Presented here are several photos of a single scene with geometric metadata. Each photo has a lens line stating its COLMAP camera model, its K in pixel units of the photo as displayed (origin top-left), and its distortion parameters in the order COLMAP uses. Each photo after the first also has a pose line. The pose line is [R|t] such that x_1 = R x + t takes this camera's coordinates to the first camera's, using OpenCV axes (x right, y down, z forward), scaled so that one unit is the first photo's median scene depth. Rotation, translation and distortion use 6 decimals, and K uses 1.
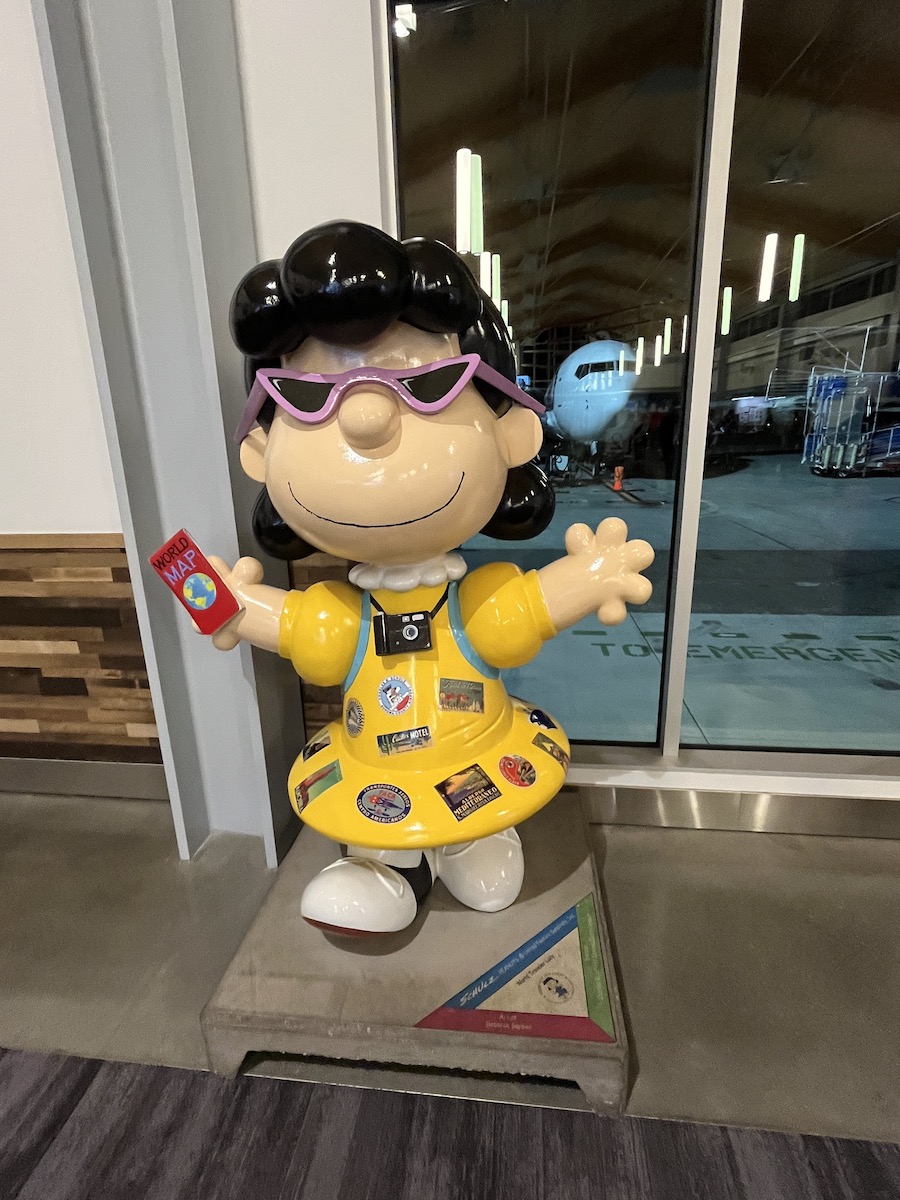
lens RADIAL K [[609.7, 0, 450.0], [0, 609.7, 600.0], [0, 0, 1]] dist [-0.003776, -0.001227]
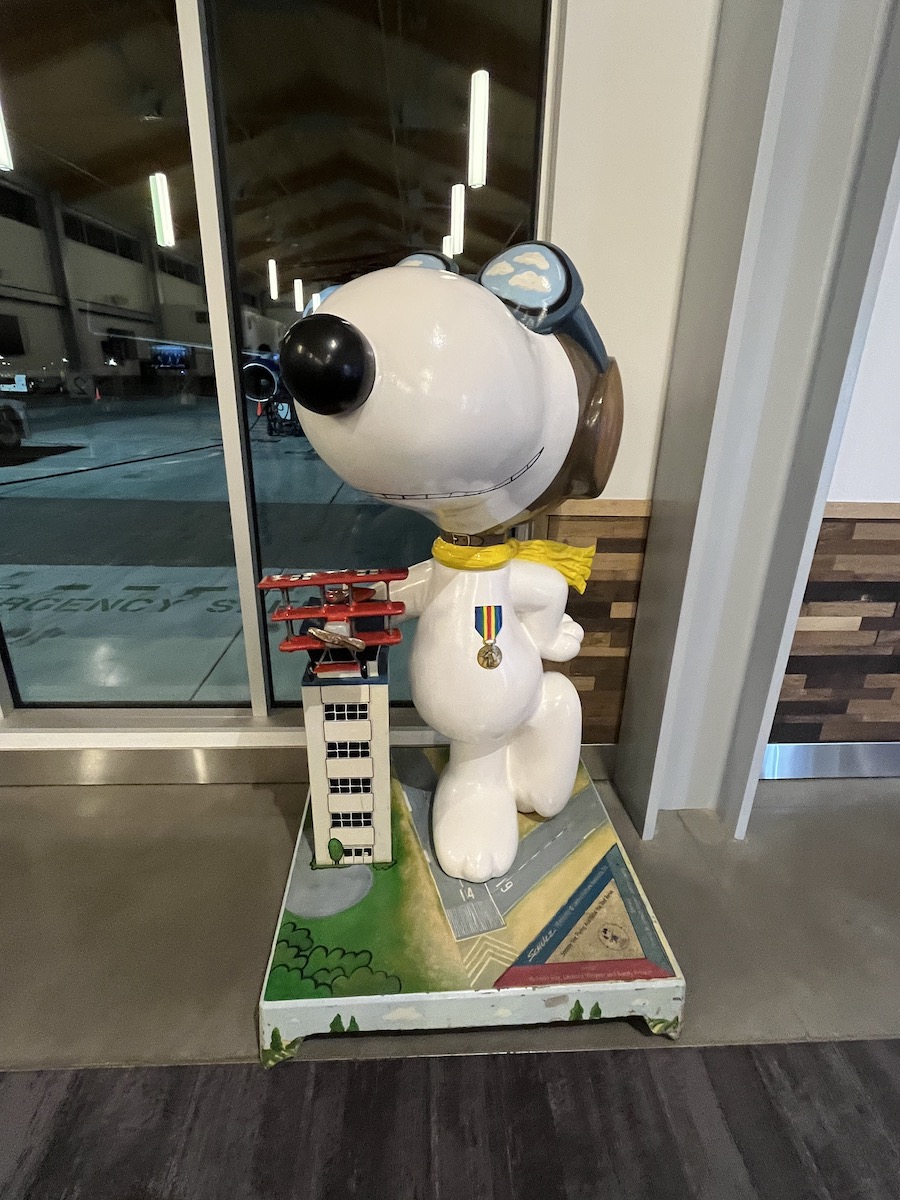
lens RADIAL K [[609.7, 0, 450.0], [0, 609.7, 600.0], [0, 0, 1]] dist [-0.003776, -0.001227]
pose [[0.982592, -0.011391, 0.185425, 0.692164], [0.000486, 0.998273, 0.058746, 0.016883], [-0.185774, -0.057634, 0.980901, -0.039508]]
